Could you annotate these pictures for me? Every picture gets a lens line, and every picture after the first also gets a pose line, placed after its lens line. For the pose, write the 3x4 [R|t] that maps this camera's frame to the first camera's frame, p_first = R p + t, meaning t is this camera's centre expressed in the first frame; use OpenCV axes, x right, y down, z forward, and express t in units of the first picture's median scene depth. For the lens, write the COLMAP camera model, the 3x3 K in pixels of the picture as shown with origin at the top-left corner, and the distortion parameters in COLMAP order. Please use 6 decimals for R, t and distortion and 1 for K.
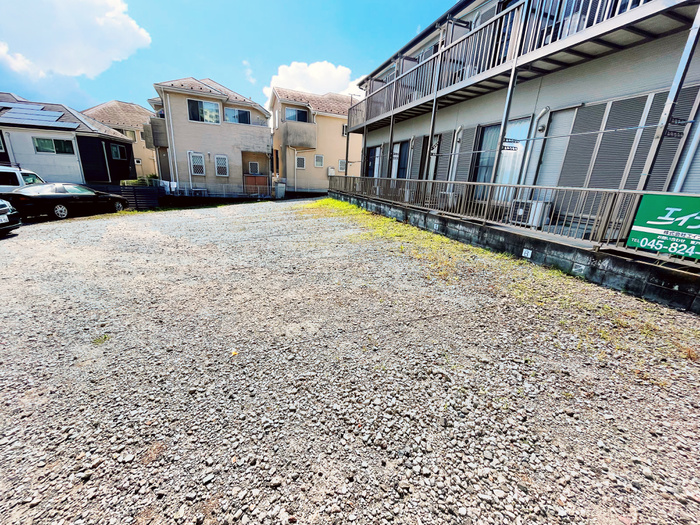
lens RADIAL K [[285.1, 0, 348.6], [0, 285.1, 264.6], [0, 0, 1]] dist [0.000741, 0.000391]
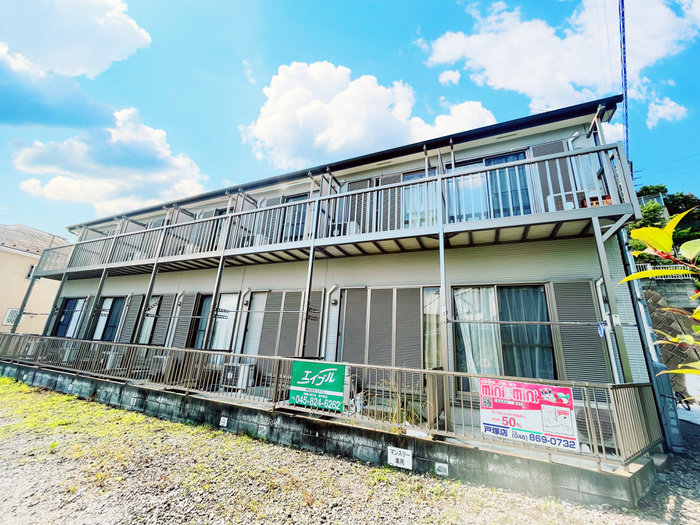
lens RADIAL K [[285.1, 0, 348.6], [0, 285.1, 264.6], [0, 0, 1]] dist [0.000741, 0.000391]
pose [[0.676075, 0.201787, 0.708664, 0.080029], [0.194697, 0.878664, -0.435938, -0.002172], [-0.710644, 0.432702, 0.554756, -0.076567]]
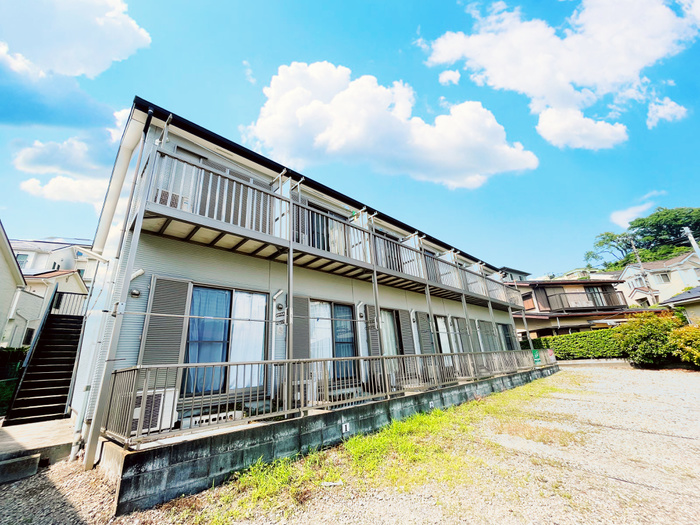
lens RADIAL K [[281.4, 0, 349.4], [0, 281.4, 248.6], [0, 0, 1]] dist [0.000335, 0.000077]
pose [[-0.429314, 0.273366, 0.860791, -0.274905], [0.277476, 0.946920, -0.162329, -0.337288], [-0.859475, 0.169158, -0.482378, 0.938551]]
